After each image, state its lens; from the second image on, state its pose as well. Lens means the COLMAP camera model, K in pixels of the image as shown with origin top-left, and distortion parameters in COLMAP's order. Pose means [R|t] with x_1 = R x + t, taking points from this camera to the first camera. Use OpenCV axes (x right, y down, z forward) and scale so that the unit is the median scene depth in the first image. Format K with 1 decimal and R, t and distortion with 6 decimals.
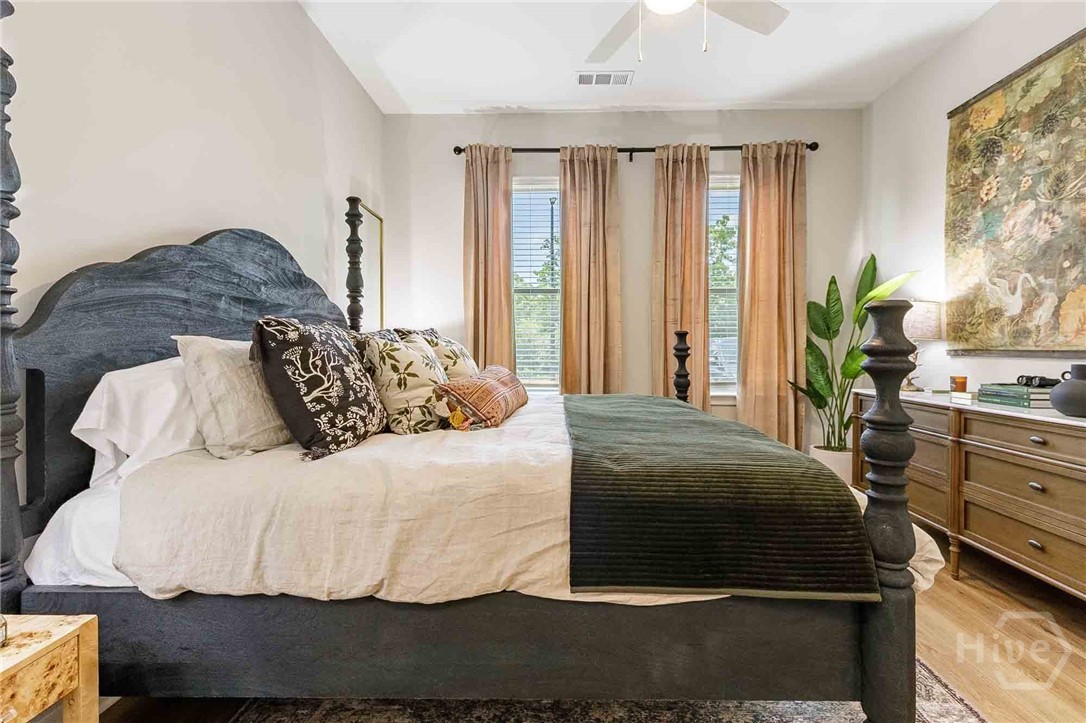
lens RADIAL K [[506.3, 0, 543.7], [0, 506.3, 355.8], [0, 0, 1]] dist [-0.002445, -0.000986]
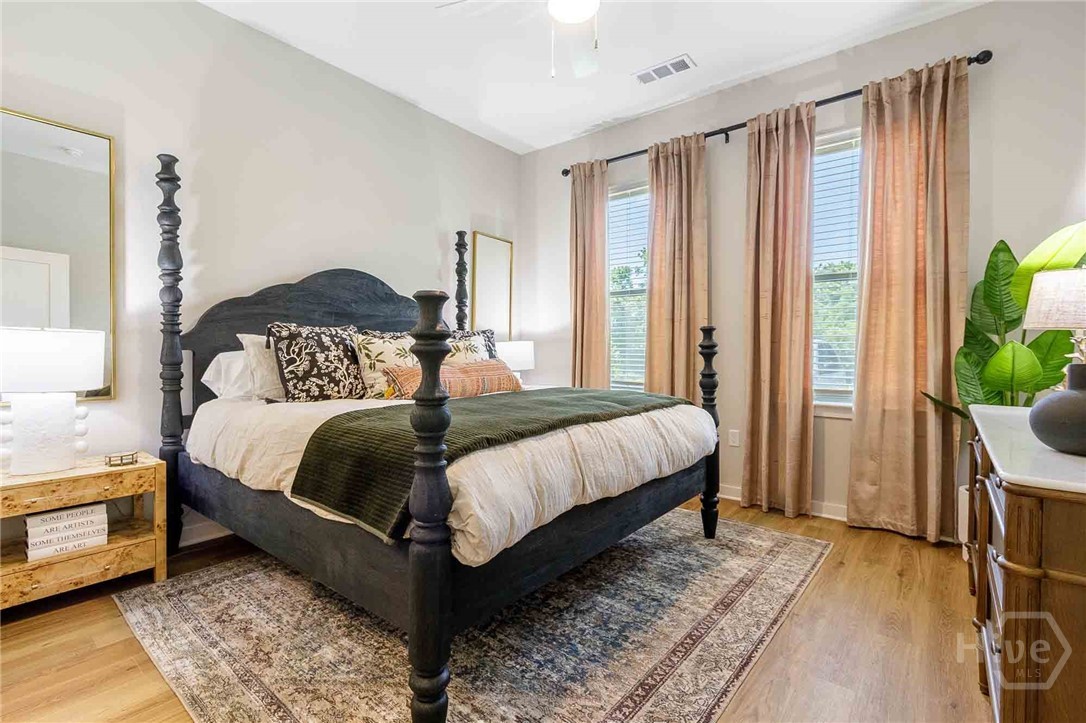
lens RADIAL K [[506.3, 0, 541.3], [0, 506.3, 357.0], [0, 0, 1]] dist [-0.002445, -0.000986]
pose [[0.782877, 0.012417, -0.622053, 0.934542], [-0.018168, 0.999831, -0.002907, 0.021254], [0.621911, 0.013577, 0.782970, 0.159717]]
